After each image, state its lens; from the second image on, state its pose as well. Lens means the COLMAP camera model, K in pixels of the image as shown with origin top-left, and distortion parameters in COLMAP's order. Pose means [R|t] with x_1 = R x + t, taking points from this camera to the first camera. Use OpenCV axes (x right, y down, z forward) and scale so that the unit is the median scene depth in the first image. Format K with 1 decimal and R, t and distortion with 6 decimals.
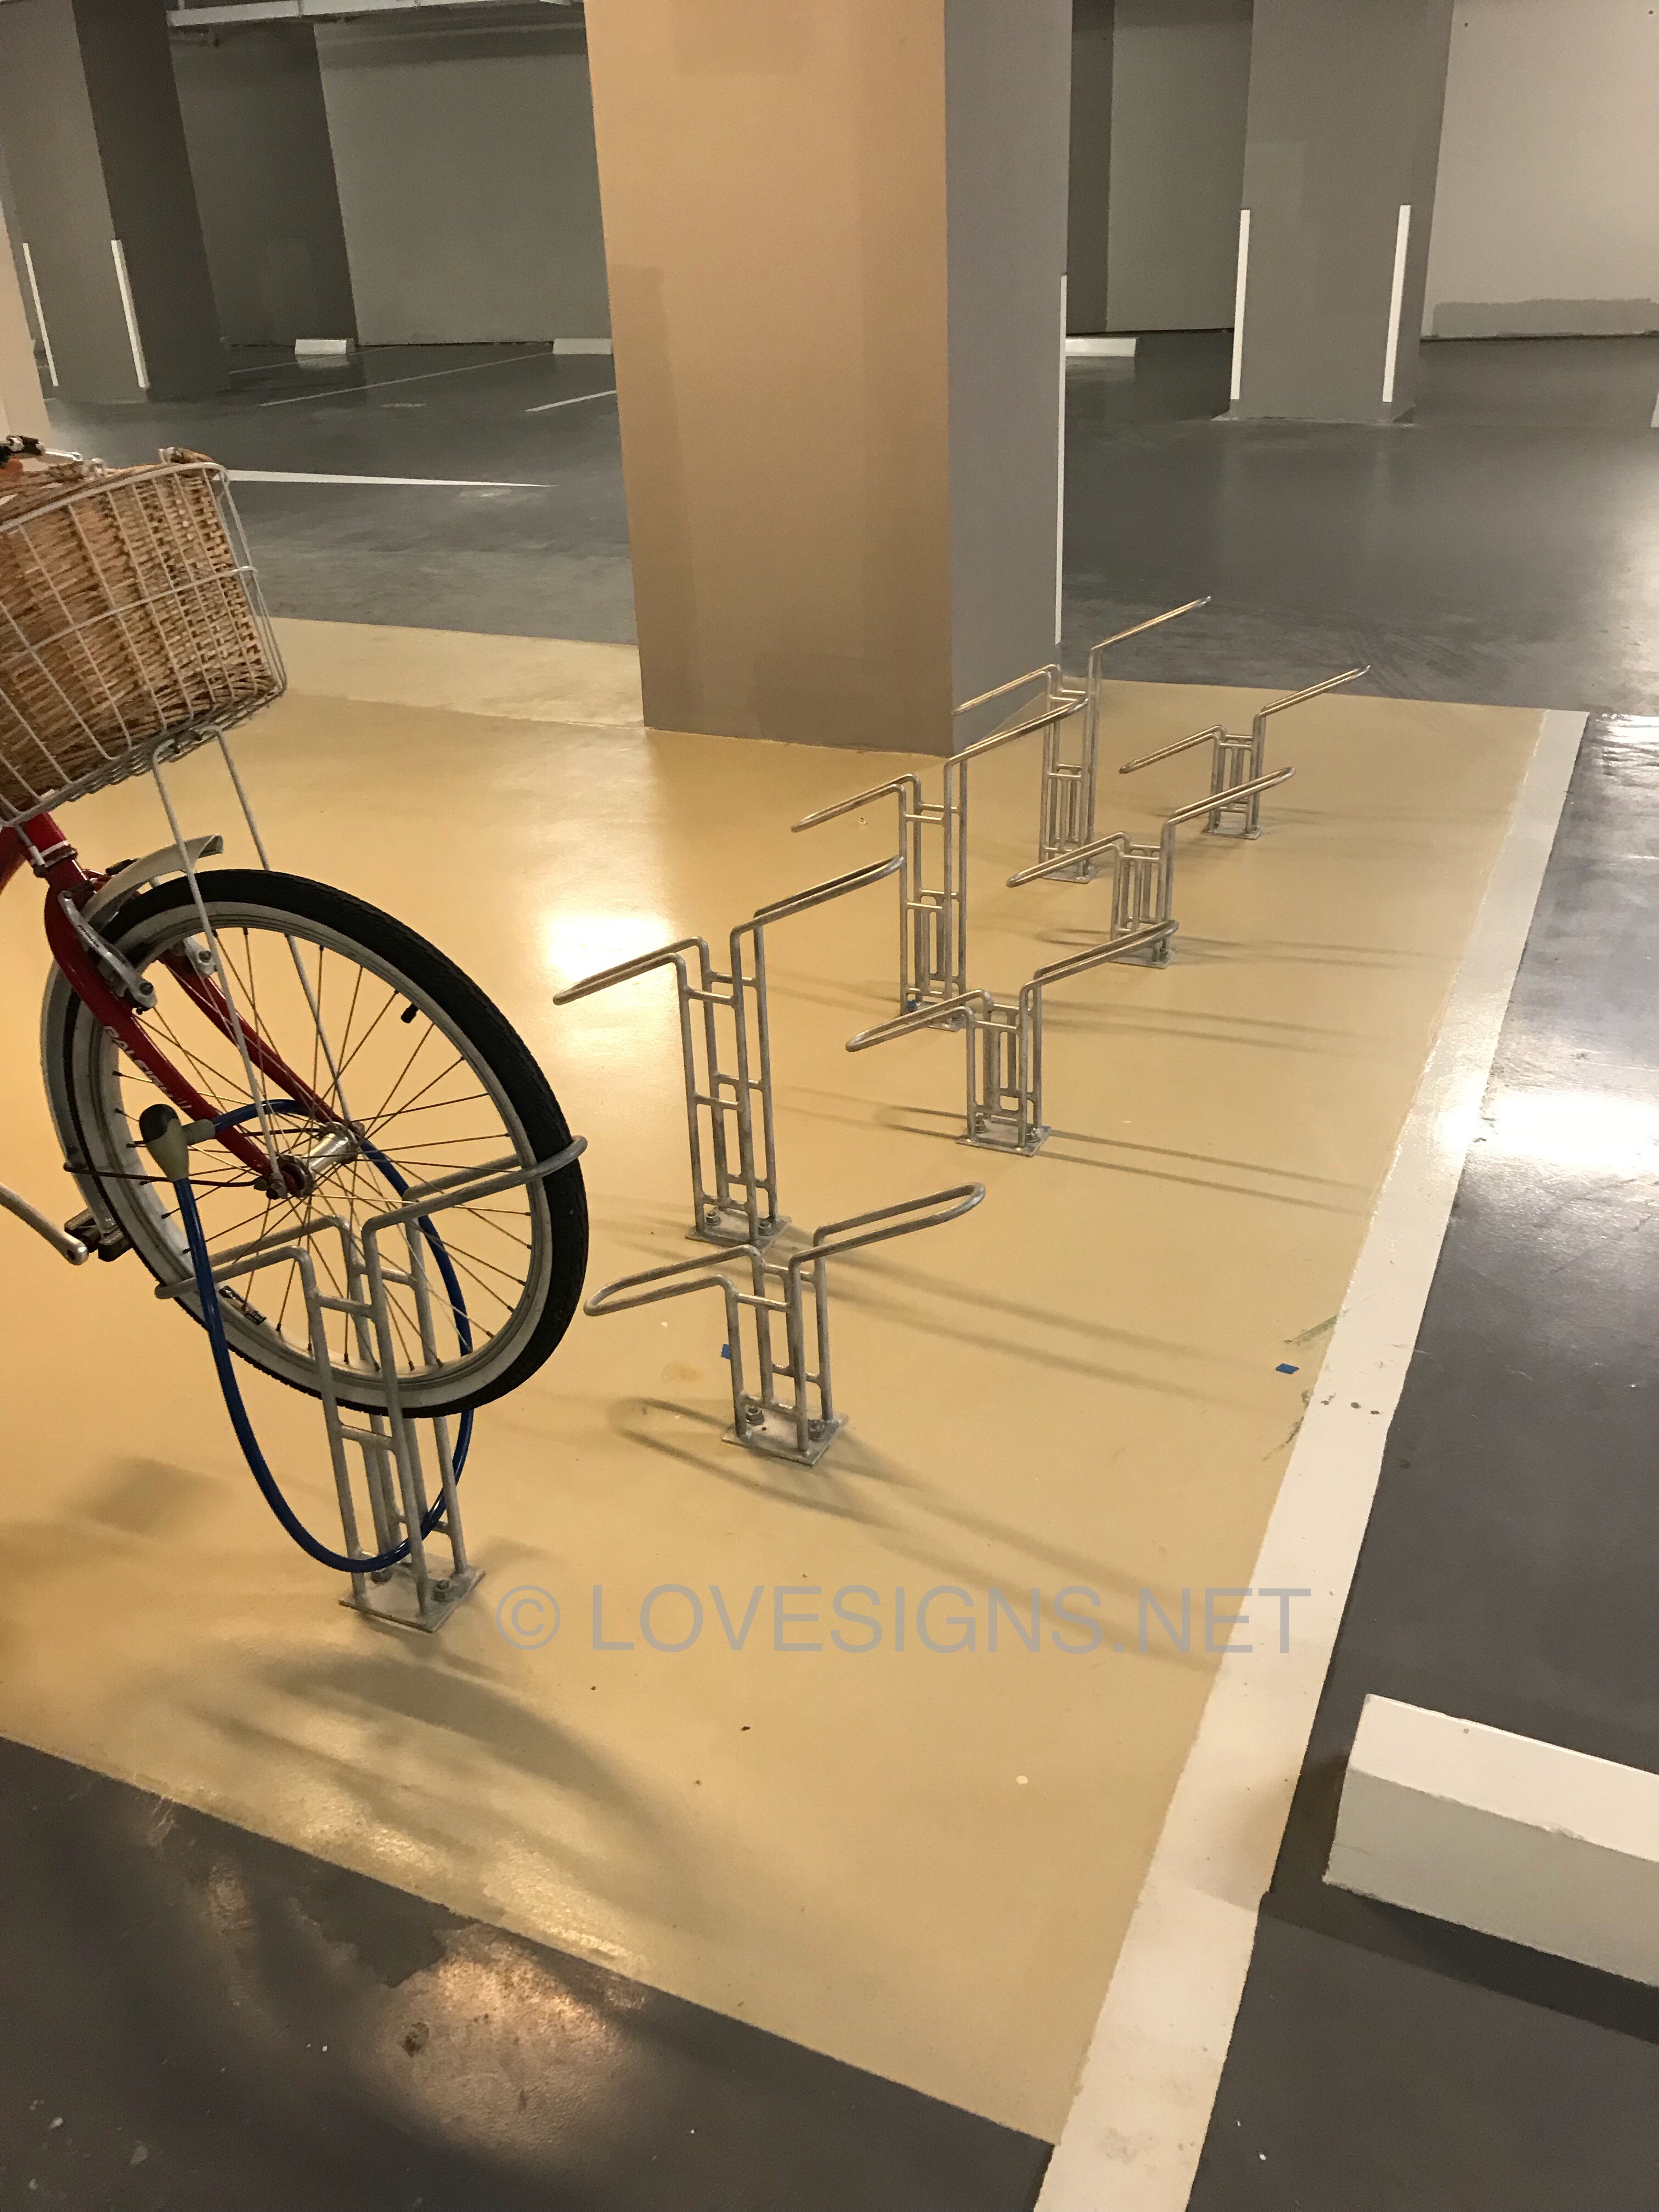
lens RADIAL K [[1761.8, 0, 833.8], [0, 1761.8, 1097.6], [0, 0, 1]] dist [0.010037, -0.008747]
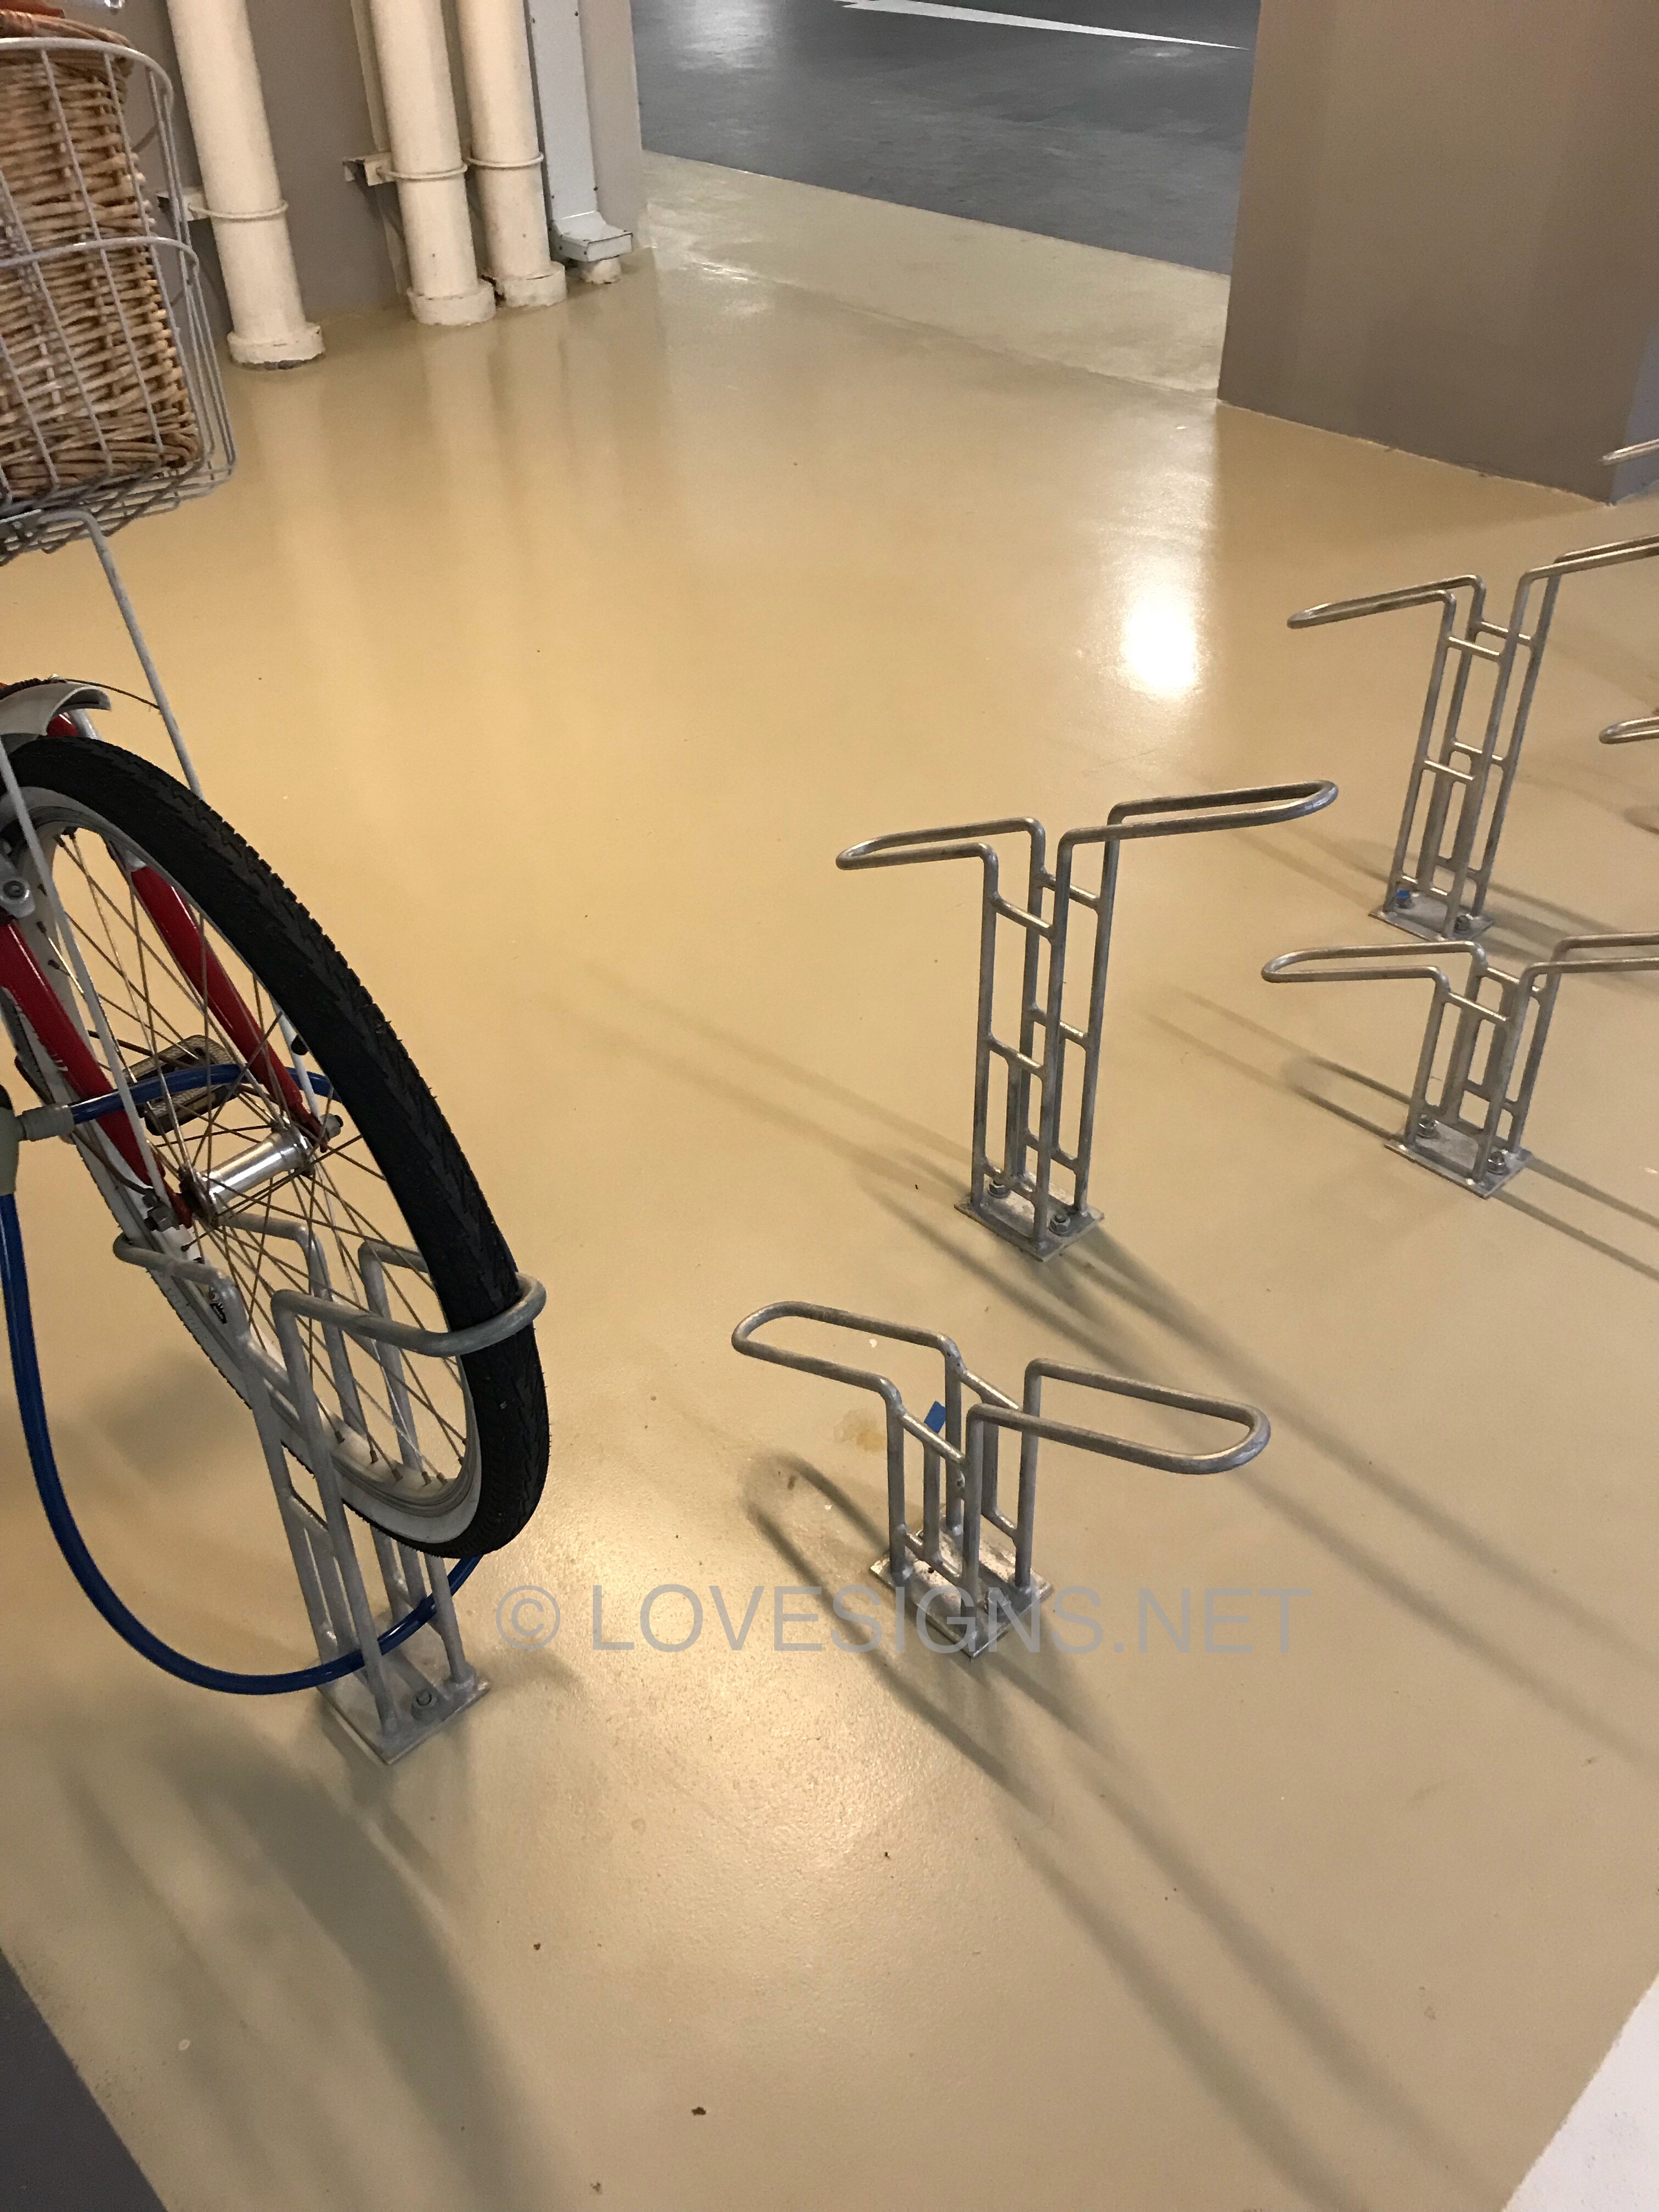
lens RADIAL K [[1761.8, 0, 829.6], [0, 1761.8, 1115.8], [0, 0, 1]] dist [0.010037, -0.008747]
pose [[0.928491, 0.241712, -0.281923, 0.055545], [-0.176175, 0.955010, 0.238577, -0.105216], [0.326906, -0.171849, 0.929301, 0.260632]]
